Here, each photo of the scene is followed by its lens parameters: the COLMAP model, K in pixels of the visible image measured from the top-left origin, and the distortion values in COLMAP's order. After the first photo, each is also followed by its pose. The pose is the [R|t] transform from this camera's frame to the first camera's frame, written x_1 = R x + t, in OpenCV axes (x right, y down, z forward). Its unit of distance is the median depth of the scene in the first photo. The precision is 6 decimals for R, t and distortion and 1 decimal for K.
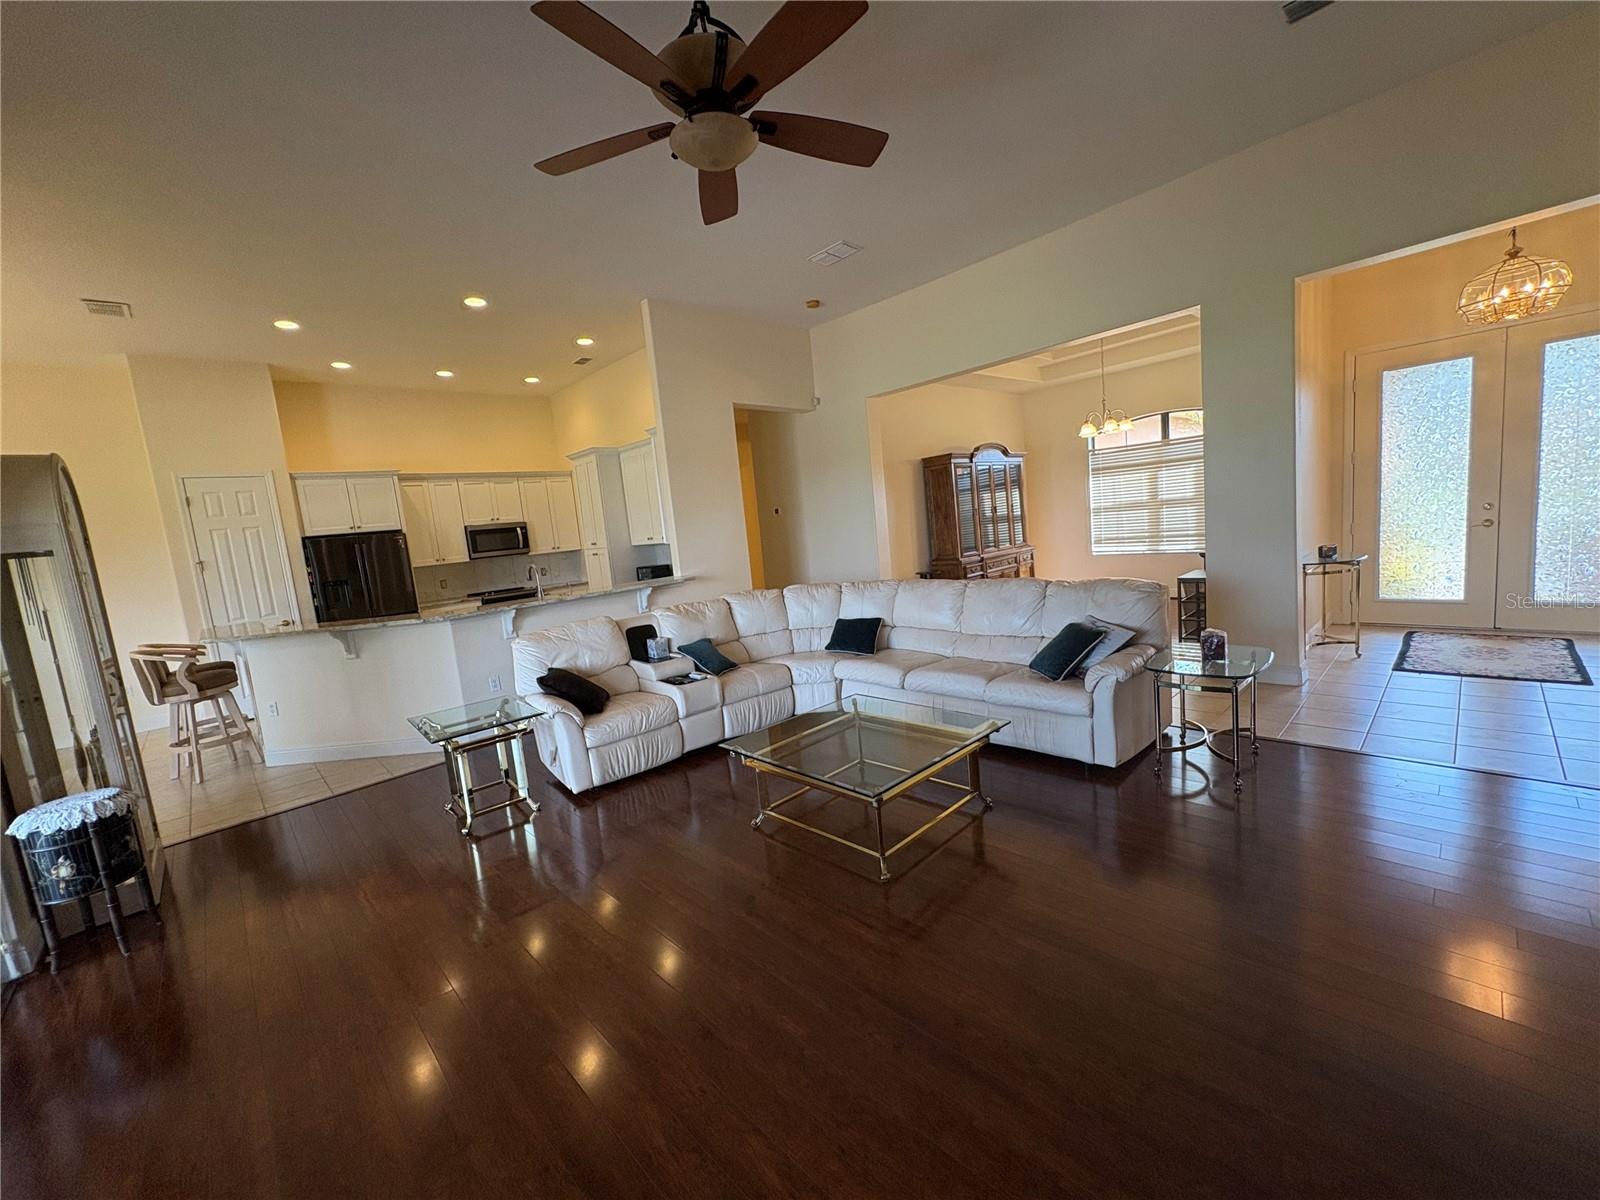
lens RADIAL K [[638.8, 0, 798.3], [0, 638.8, 599.5], [0, 0, 1]] dist [0.001110, 0.000025]
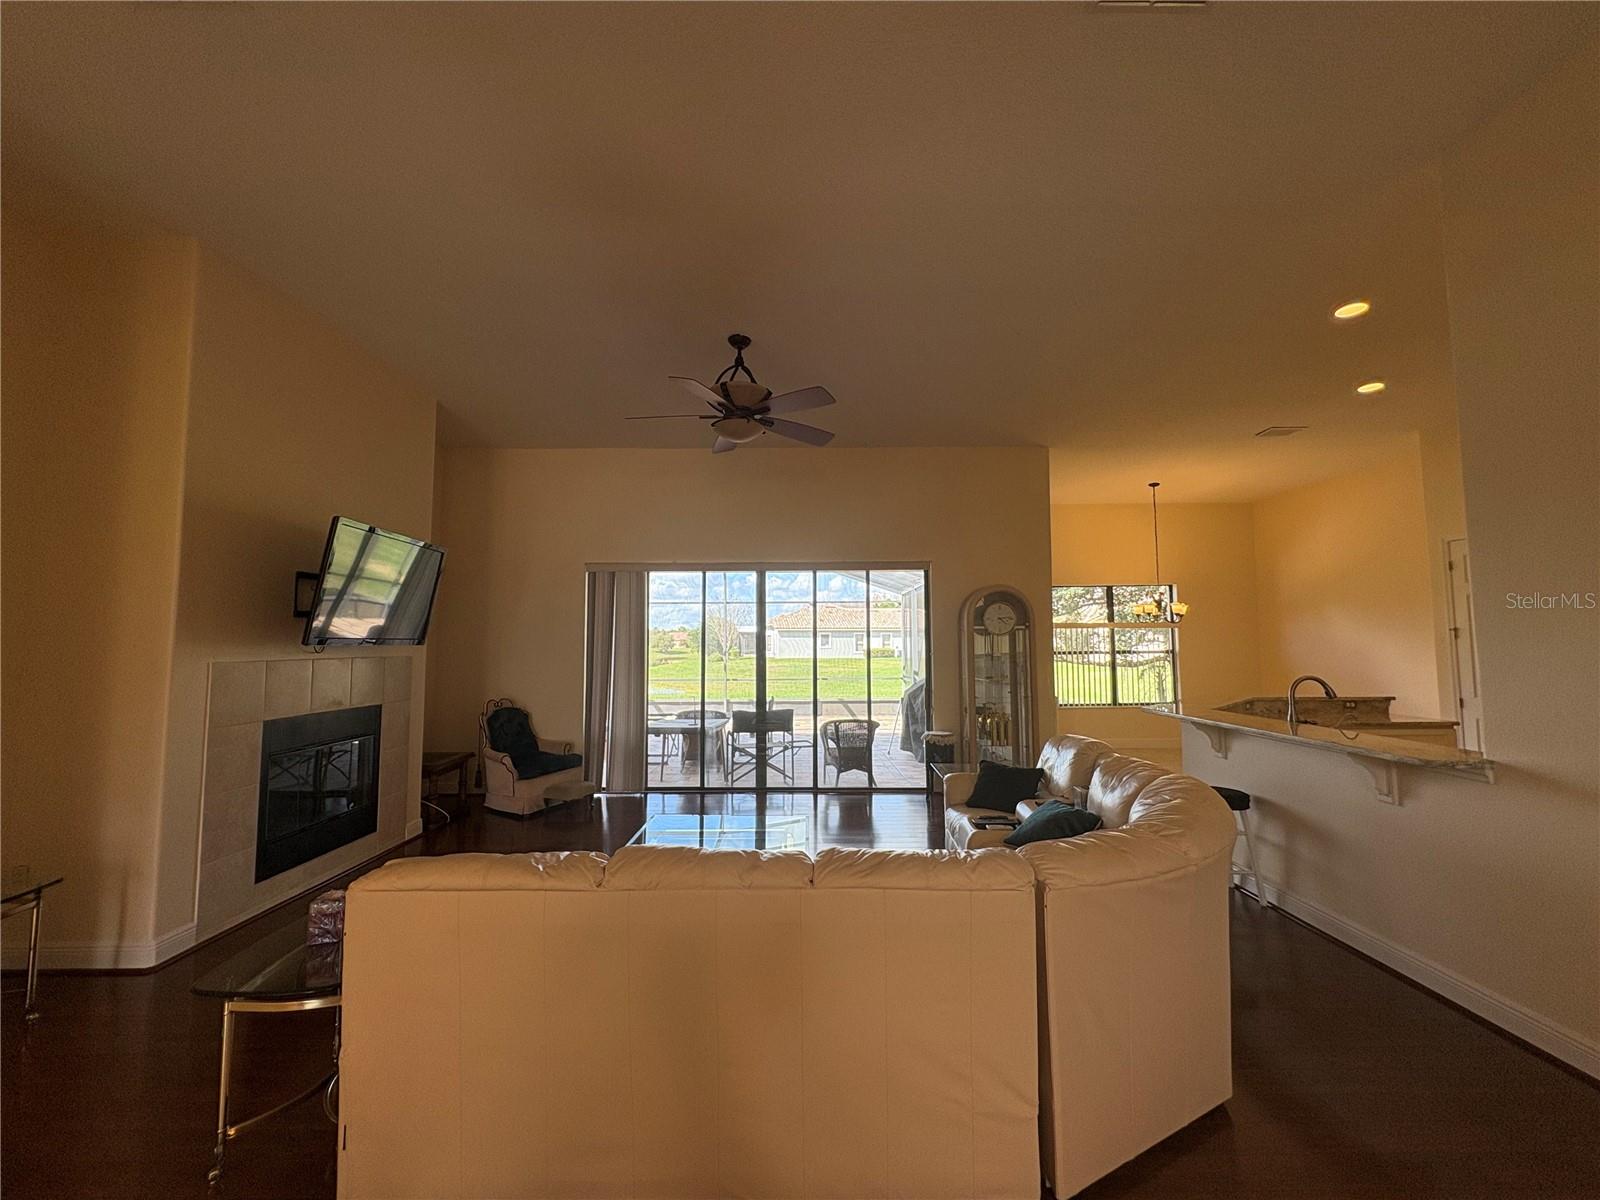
lens RADIAL K [[638.8, 0, 798.3], [0, 638.8, 599.5], [0, 0, 1]] dist [0.001110, 0.000025]
pose [[-0.680497, 0.050333, -0.731020, 0.538125], [-0.019094, 0.996081, 0.086357, -0.212441], [0.732502, 0.072724, -0.676869, 1.195305]]
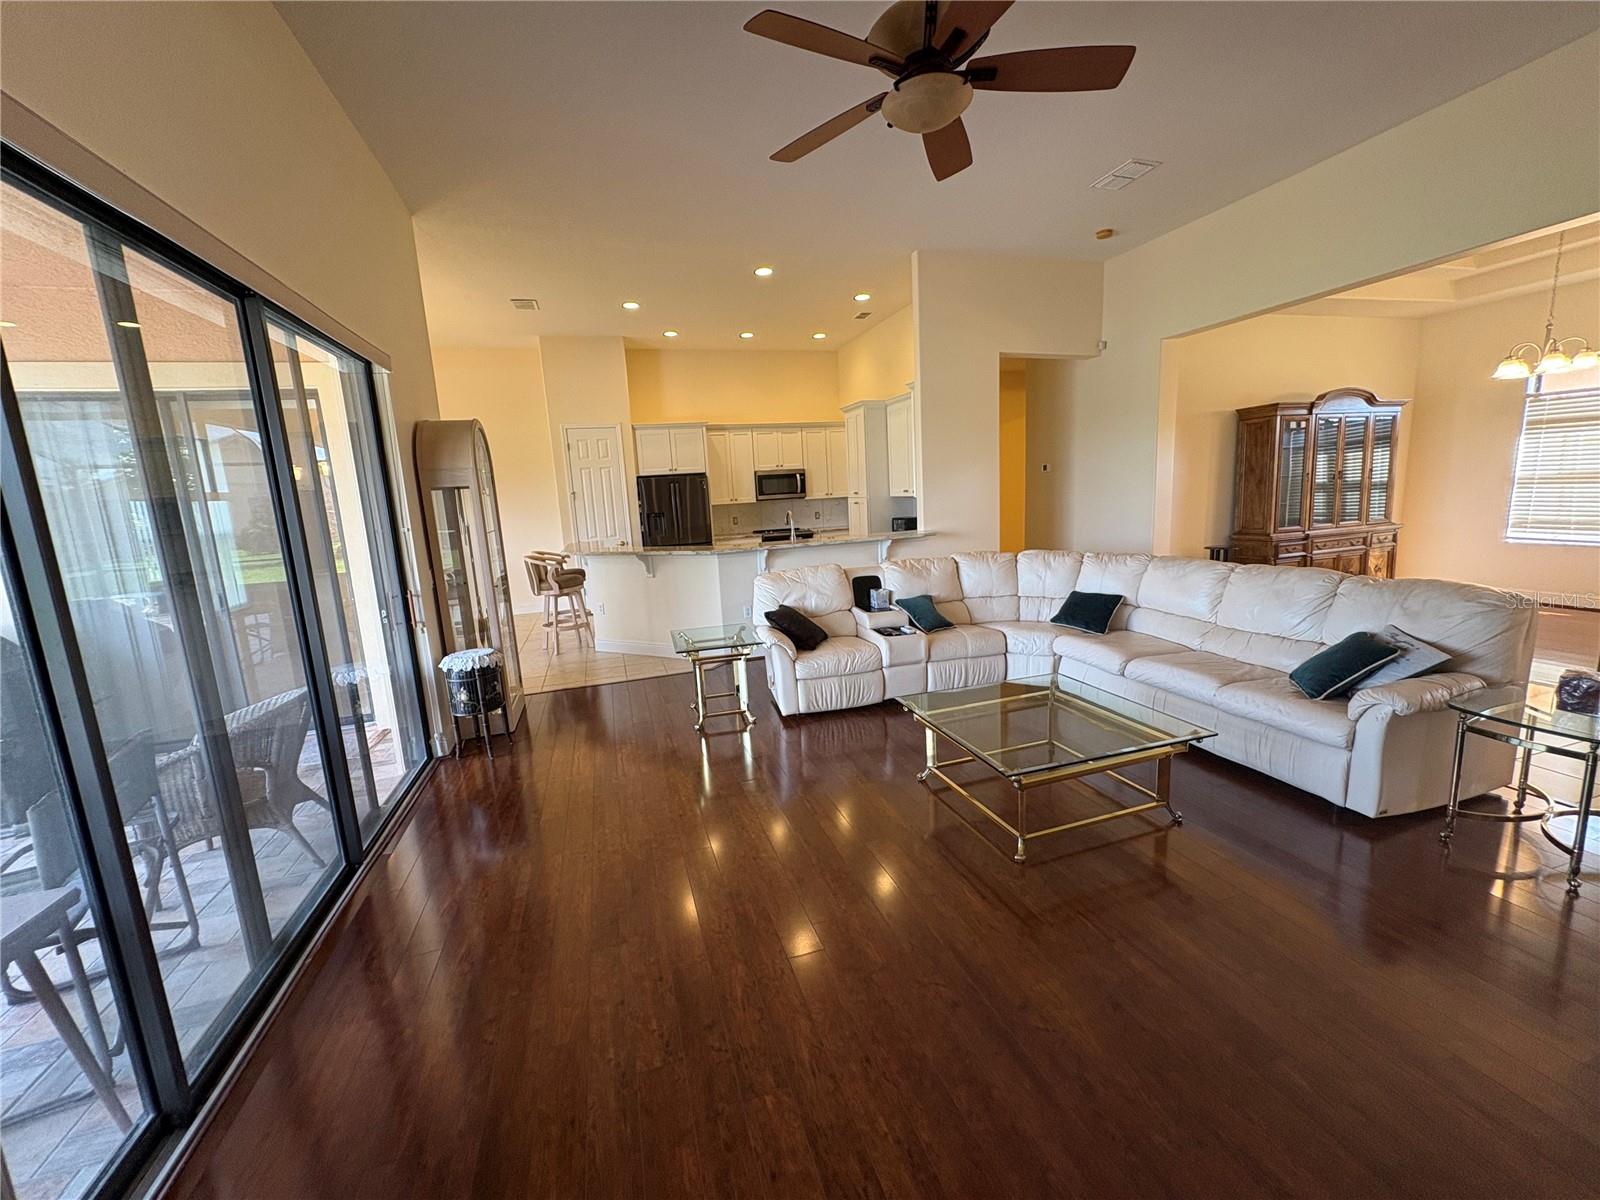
lens RADIAL K [[638.8, 0, 798.3], [0, 638.8, 599.5], [0, 0, 1]] dist [0.001110, 0.000025]
pose [[0.896504, 0.122263, -0.425832, 0.106771], [-0.086674, 0.990996, 0.102056, -0.018439], [0.434475, -0.054585, 0.899028, -0.011649]]
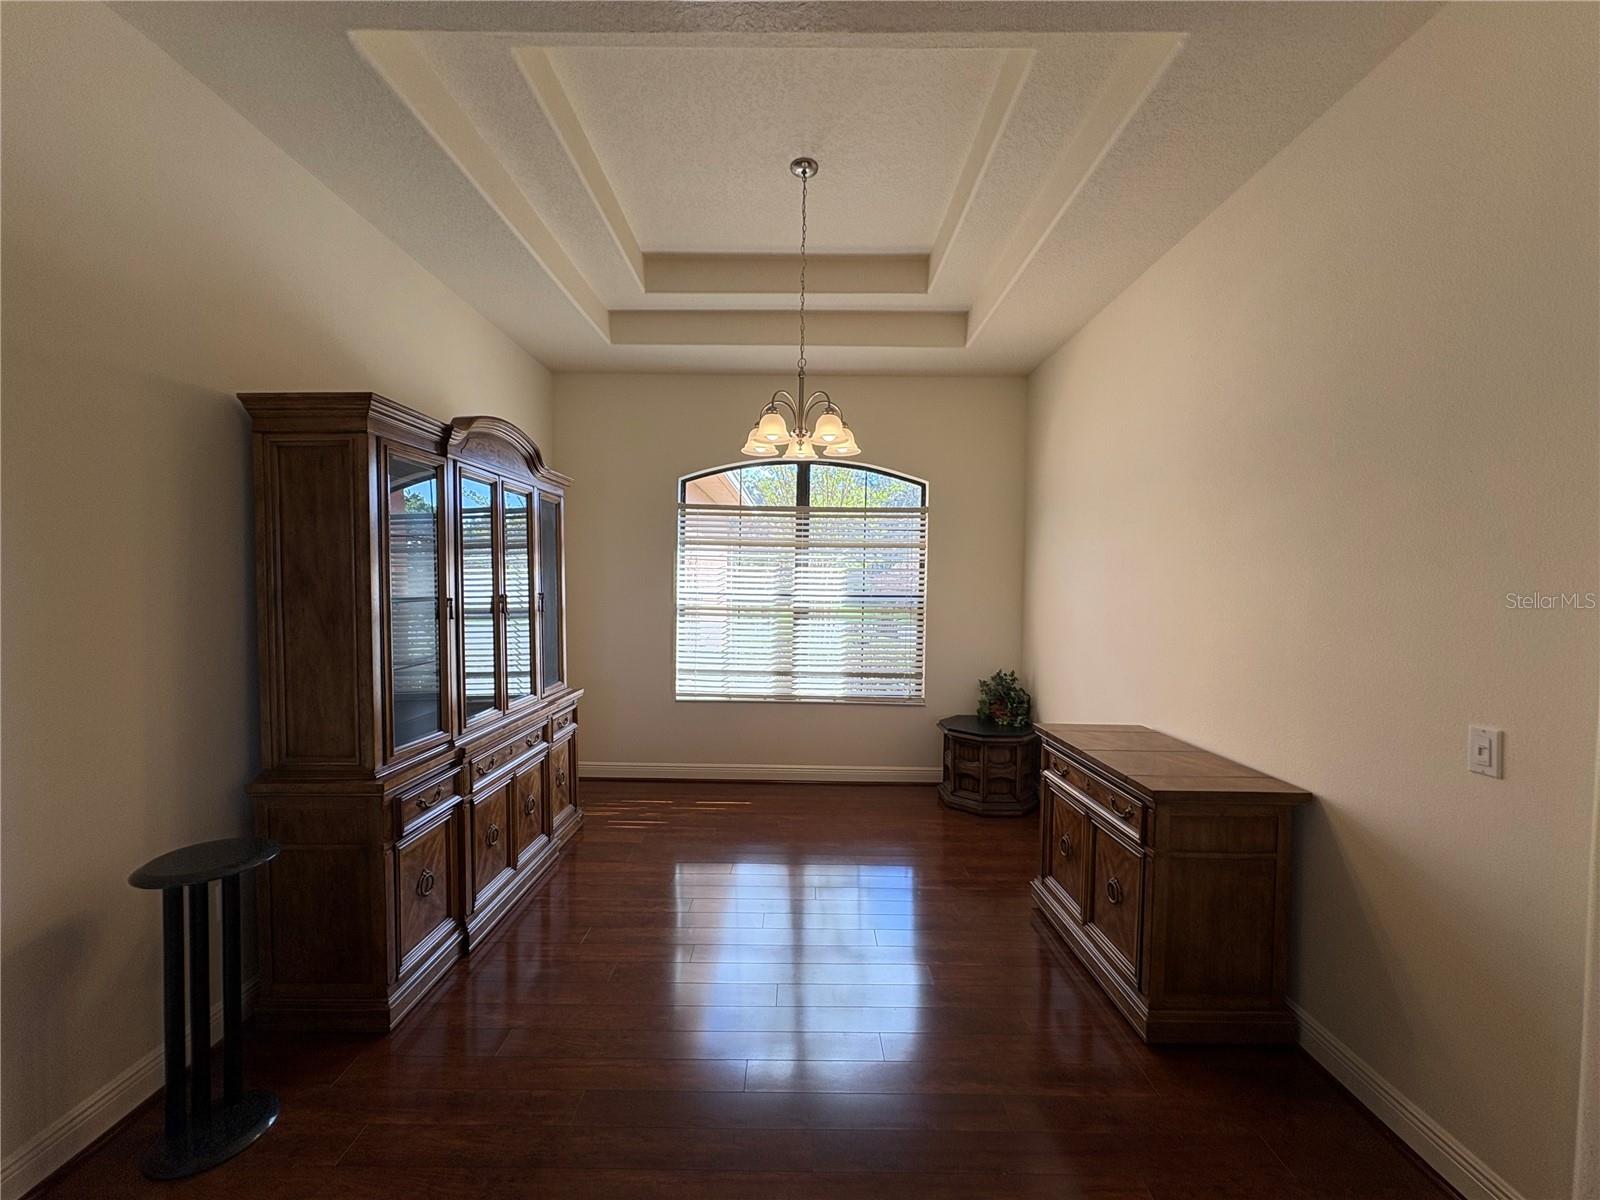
lens RADIAL K [[638.8, 0, 798.3], [0, 638.8, 599.5], [0, 0, 1]] dist [0.001110, 0.000025]
pose [[0.688362, 0.084838, 0.720389, 0.269766], [0.012330, 0.991625, -0.128563, -0.157591], [-0.725262, 0.097381, 0.681551, 1.049765]]
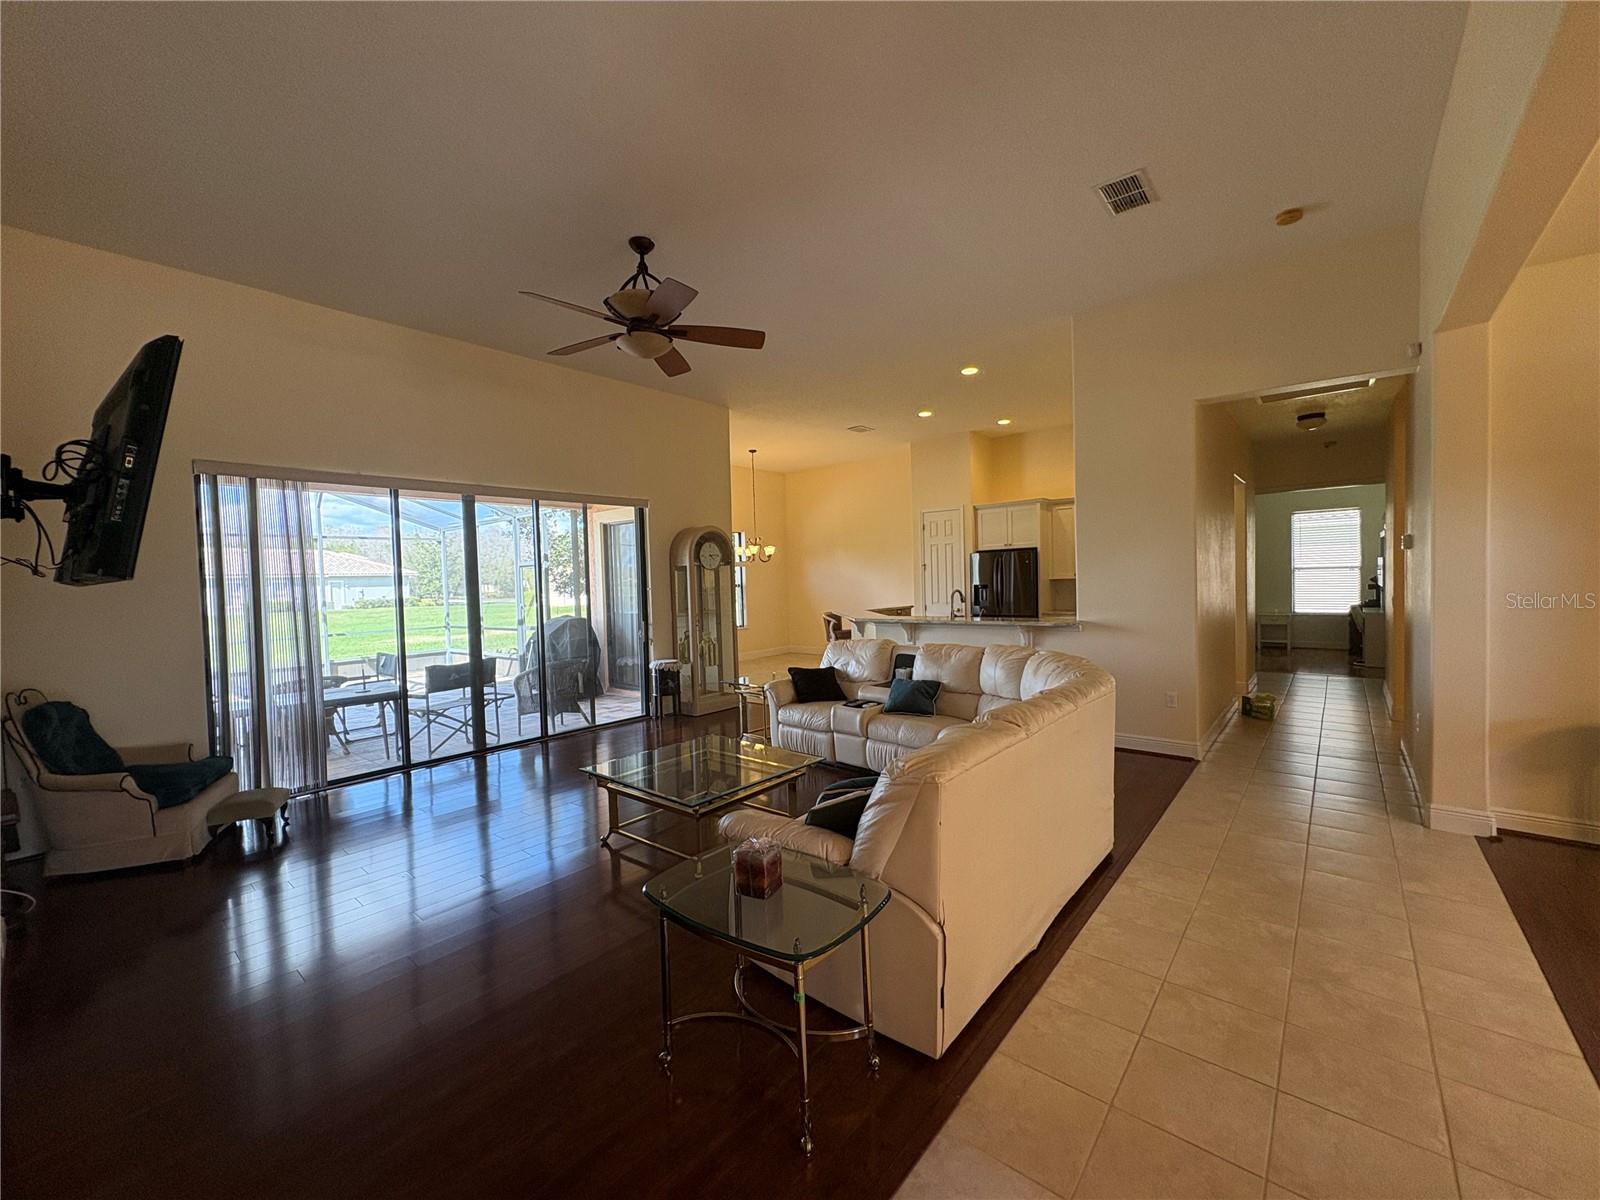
lens RADIAL K [[638.8, 0, 798.3], [0, 638.8, 599.5], [0, 0, 1]] dist [0.001110, 0.000025]
pose [[0.111527, 0.126179, -0.985718, 0.809835], [-0.104269, 0.987917, 0.114663, -0.159715], [0.988276, 0.089992, 0.123336, 0.640089]]
